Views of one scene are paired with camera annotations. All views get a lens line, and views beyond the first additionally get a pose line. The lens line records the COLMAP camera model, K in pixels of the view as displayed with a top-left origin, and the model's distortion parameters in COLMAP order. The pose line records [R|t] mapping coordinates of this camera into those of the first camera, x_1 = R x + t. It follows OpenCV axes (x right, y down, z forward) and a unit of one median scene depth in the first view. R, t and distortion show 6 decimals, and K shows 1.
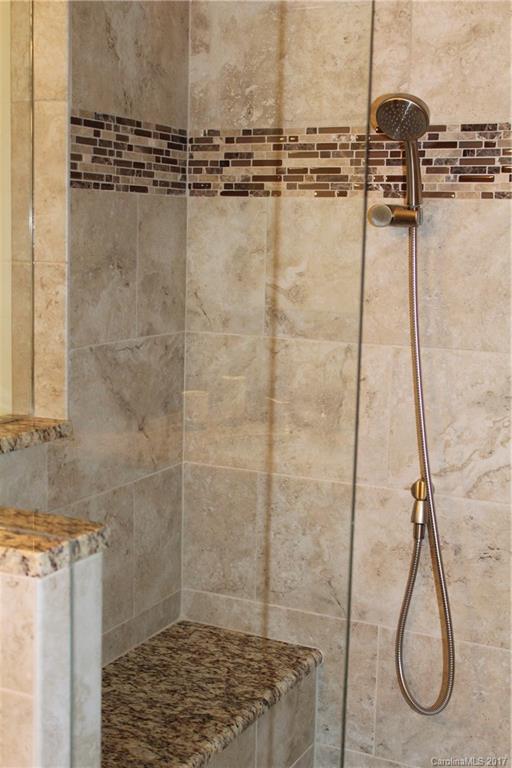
lens RADIAL K [[1079.9, 0, 255.9], [0, 1079.9, 383.4], [0, 0, 1]] dist [-0.038398, 0.000000]
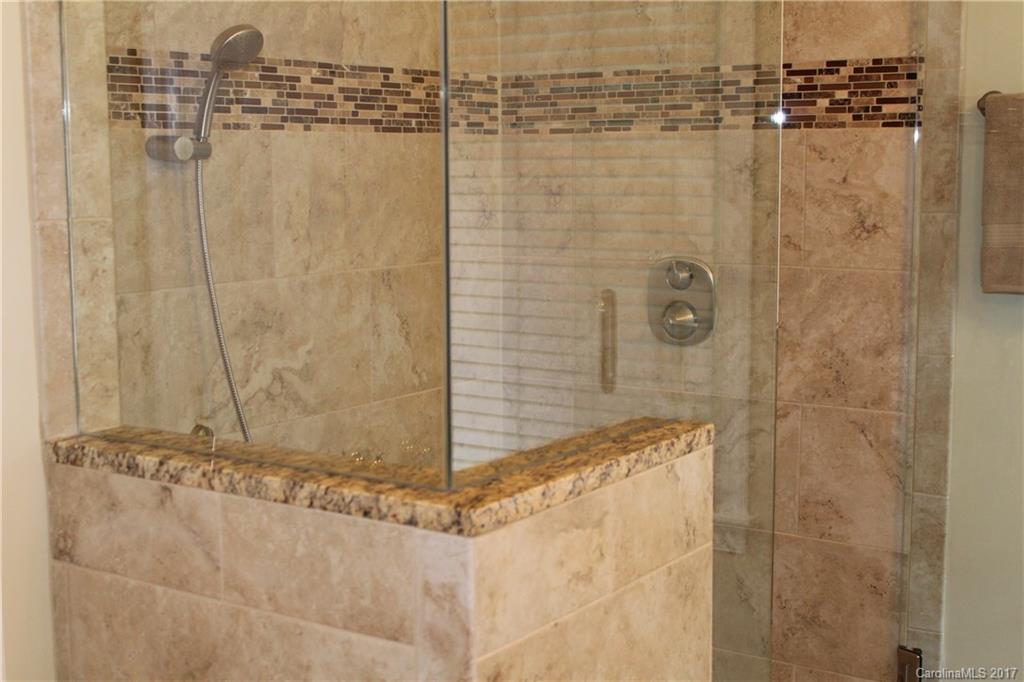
lens RADIAL K [[1439.9, 0, 511.3], [0, 1439.9, 340.6], [0, 0, 1]] dist [-0.038398, 0.000000]
pose [[0.131033, -0.144848, 0.980739, -1.098582], [0.150758, 0.980675, 0.124697, -0.106582], [-0.979848, 0.131515, 0.150338, 0.569827]]
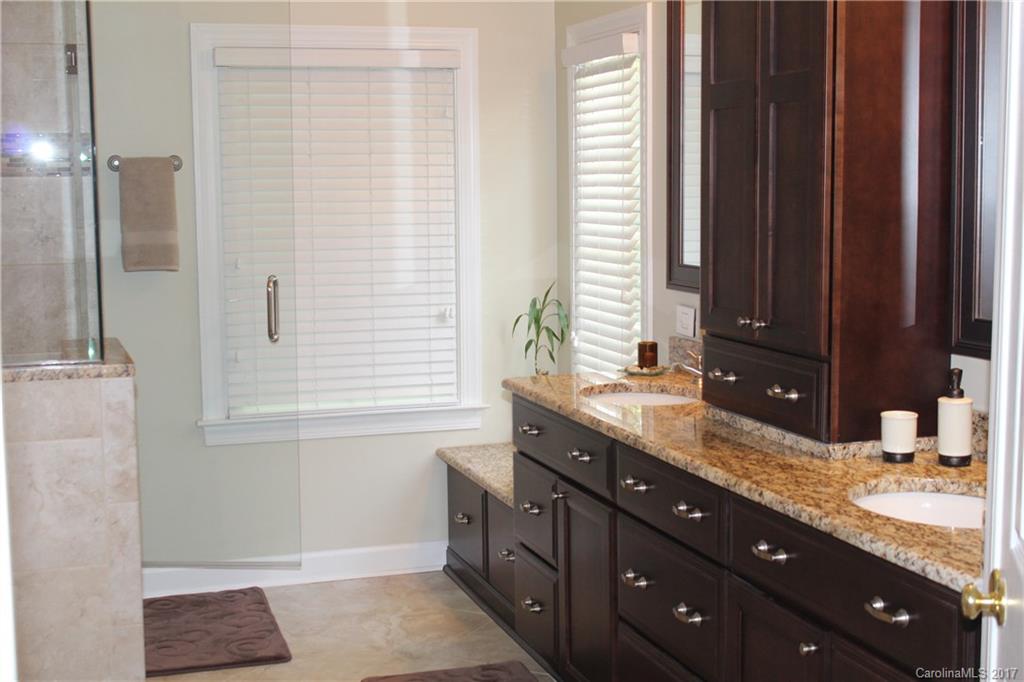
lens RADIAL K [[1439.9, 0, 512.2], [0, 1439.9, 340.6], [0, 0, 1]] dist [-0.038398, 0.000000]
pose [[-0.693240, -0.097217, 0.714120, -2.437041], [0.101937, 0.967673, 0.230691, -0.433506], [-0.713461, 0.232720, -0.660919, 2.220130]]
